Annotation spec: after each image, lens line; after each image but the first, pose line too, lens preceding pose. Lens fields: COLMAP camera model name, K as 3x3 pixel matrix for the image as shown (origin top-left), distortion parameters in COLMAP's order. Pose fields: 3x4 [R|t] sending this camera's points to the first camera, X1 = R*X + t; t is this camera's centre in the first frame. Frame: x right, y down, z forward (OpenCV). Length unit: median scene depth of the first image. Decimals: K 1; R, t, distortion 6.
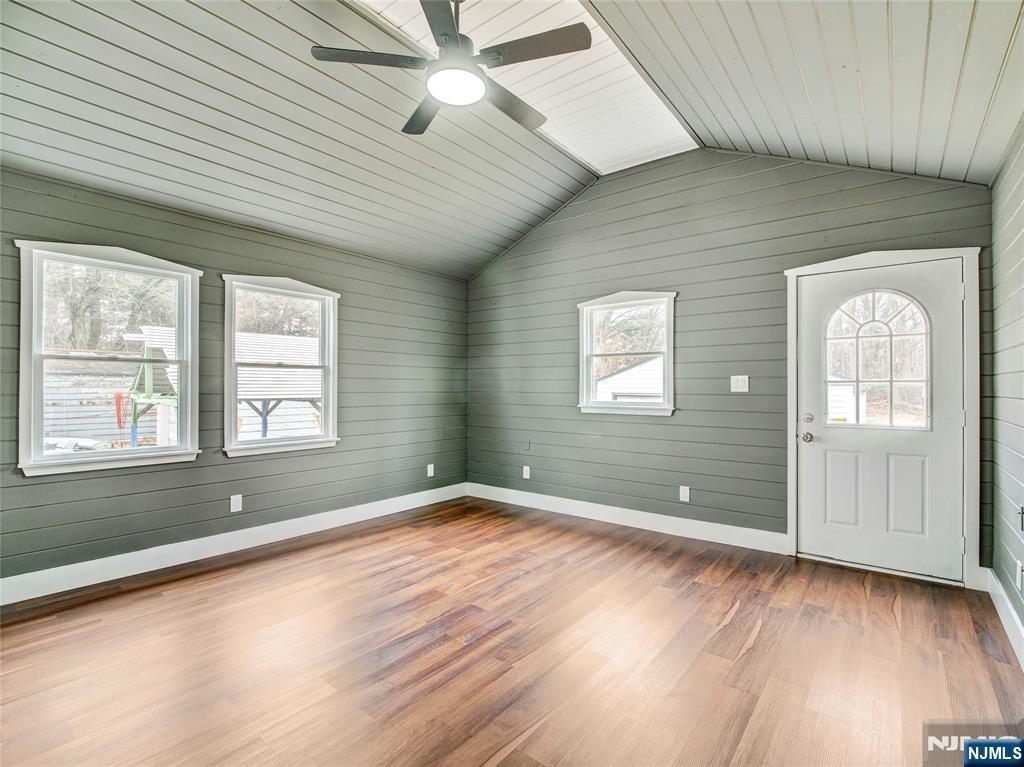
lens RADIAL K [[484.2, 0, 519.9], [0, 484.2, 382.4], [0, 0, 1]] dist [-0.003612, -0.000612]
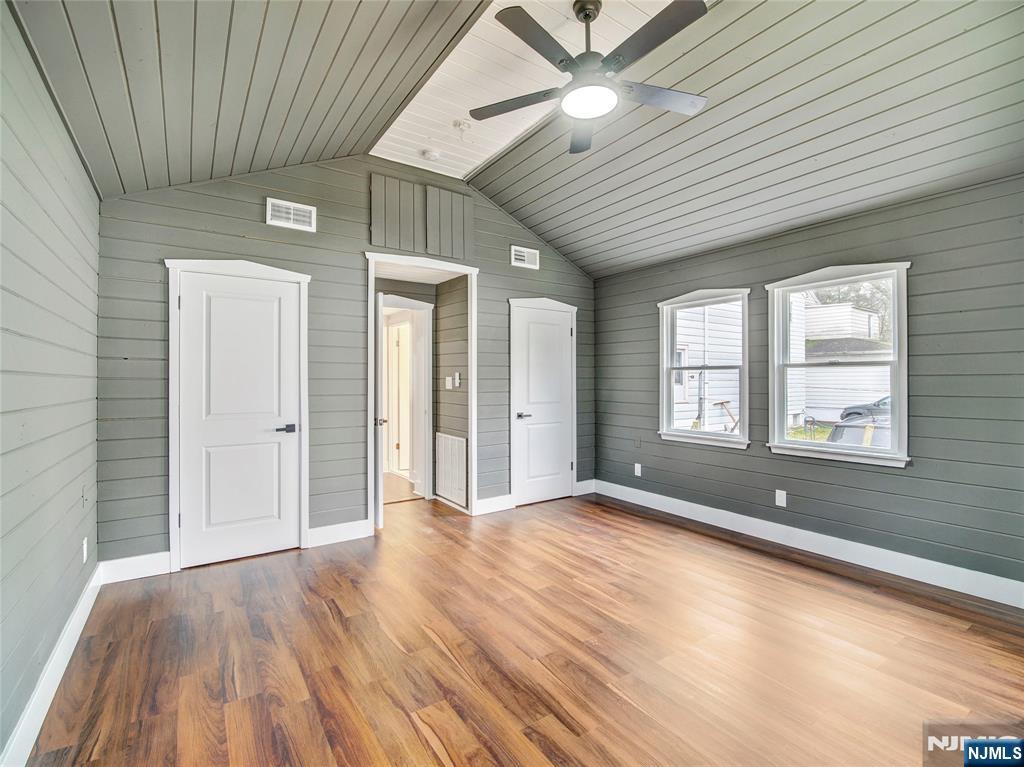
lens RADIAL K [[484.2, 0, 519.9], [0, 484.2, 382.4], [0, 0, 1]] dist [-0.003612, -0.000612]
pose [[-0.296094, -0.010979, -0.955096, 0.630653], [0.005565, 0.999897, -0.013219, 0.008980], [0.955143, -0.009229, -0.296003, 0.826733]]
